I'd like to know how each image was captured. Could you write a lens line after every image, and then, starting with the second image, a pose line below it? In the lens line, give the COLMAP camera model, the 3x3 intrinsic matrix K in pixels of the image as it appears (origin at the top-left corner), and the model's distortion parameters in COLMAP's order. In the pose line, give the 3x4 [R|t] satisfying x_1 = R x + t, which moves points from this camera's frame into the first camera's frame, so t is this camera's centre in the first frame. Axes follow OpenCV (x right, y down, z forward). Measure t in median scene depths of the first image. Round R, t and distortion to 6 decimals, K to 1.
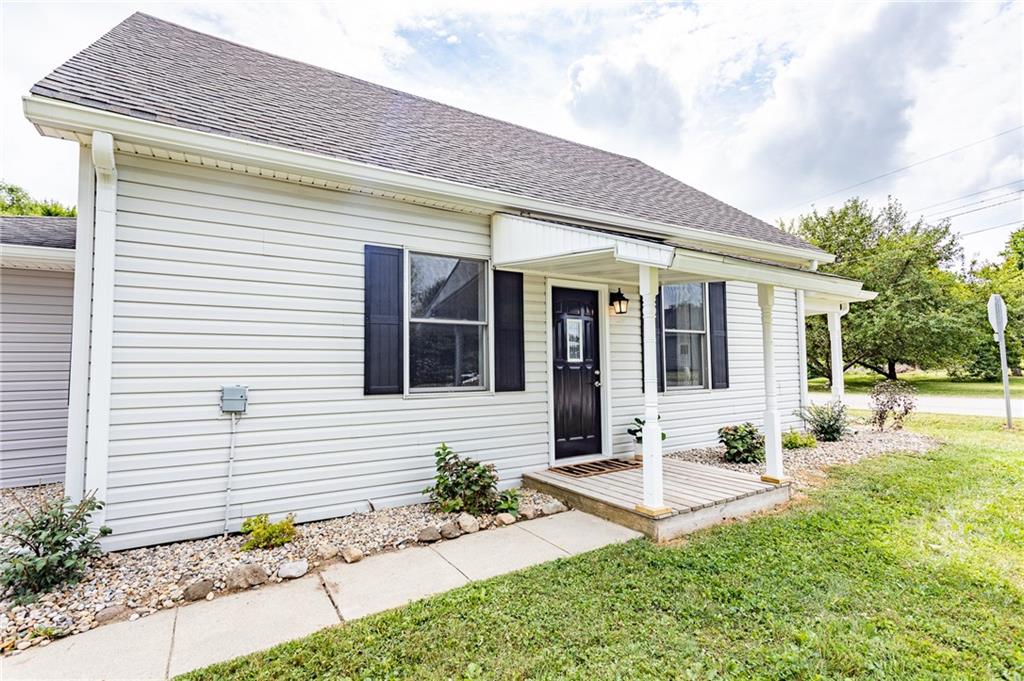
lens RADIAL K [[484.8, 0, 516.1], [0, 484.8, 342.8], [0, 0, 1]] dist [-0.001893, 0.003964]
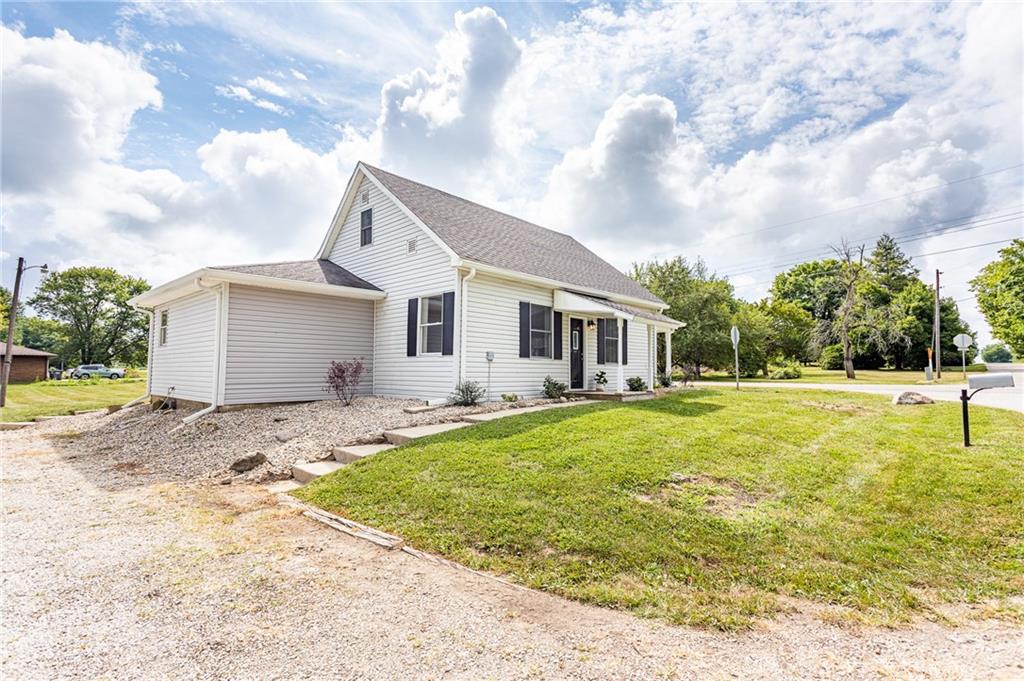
lens RADIAL K [[484.8, 0, 516.1], [0, 484.8, 342.8], [0, 0, 1]] dist [-0.001893, 0.003964]
pose [[0.957447, 0.038561, 0.286022, -0.843771], [-0.037519, 0.999254, -0.009126, 0.039641], [-0.286160, -0.001993, 0.958180, -1.209743]]
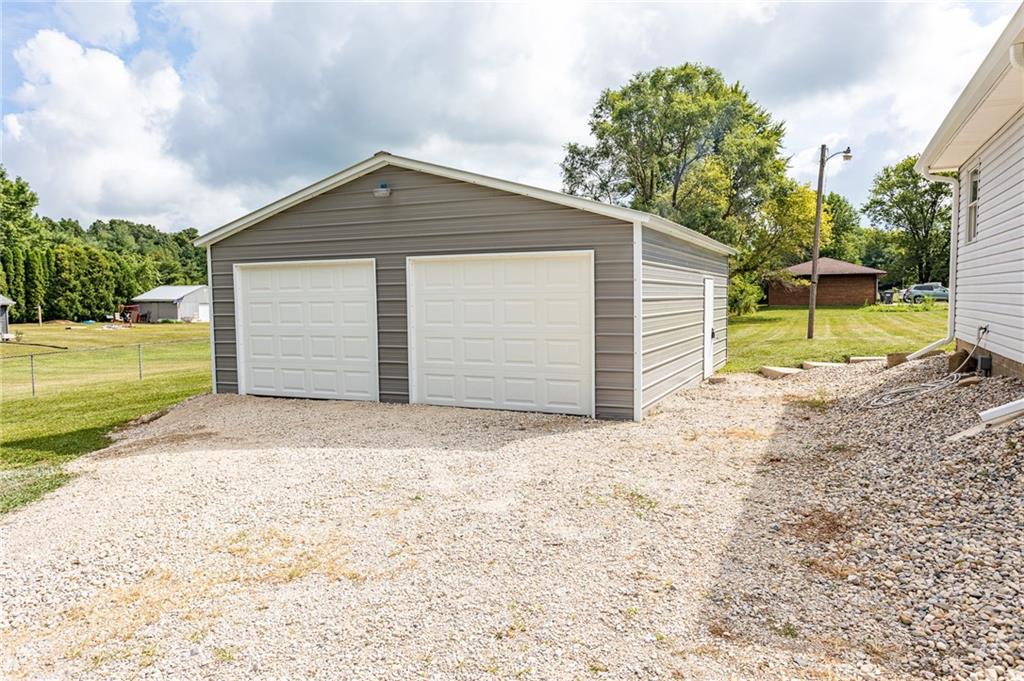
lens RADIAL K [[710.4, 0, 512.0], [0, 710.4, 340.5], [0, 0, 1]] dist [0.001456, 0.000918]
pose [[0.569113, 0.063468, -0.819806, -1.013125], [0.048848, 0.992646, 0.110759, 0.087646], [0.820807, -0.103081, 0.561827, -0.408993]]
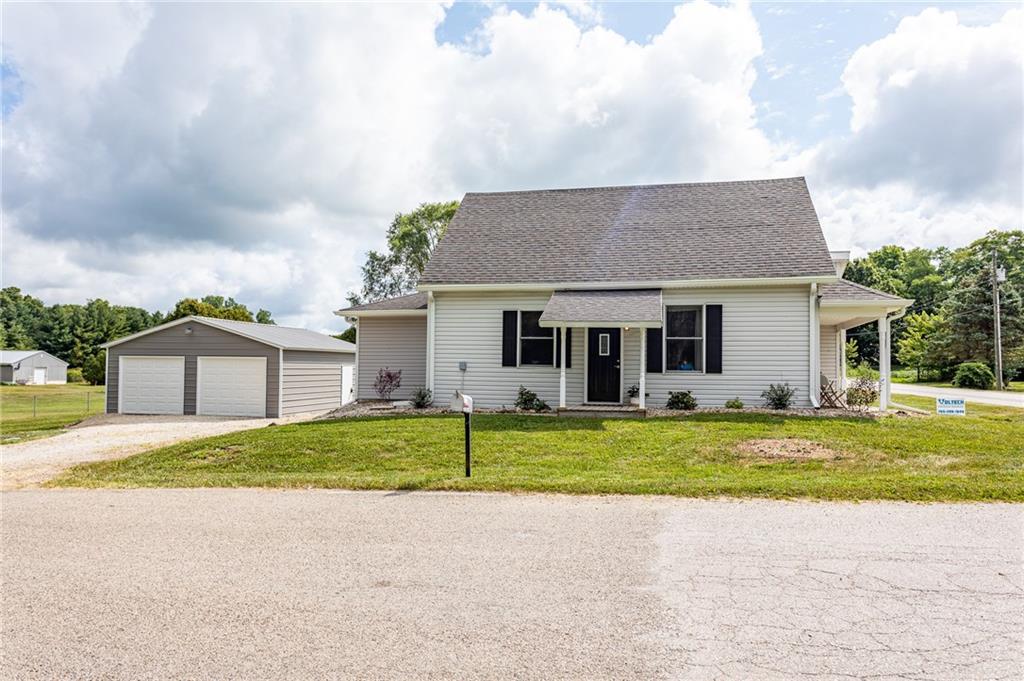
lens RADIAL K [[763.4, 0, 512.0], [0, 763.4, 340.5], [0, 0, 1]] dist [-0.088473, 0.322192]
pose [[0.693792, 0.003039, -0.720169, 2.153856], [0.021537, 0.999456, 0.024967, -0.110201], [0.719853, -0.032832, 0.693349, -1.481803]]
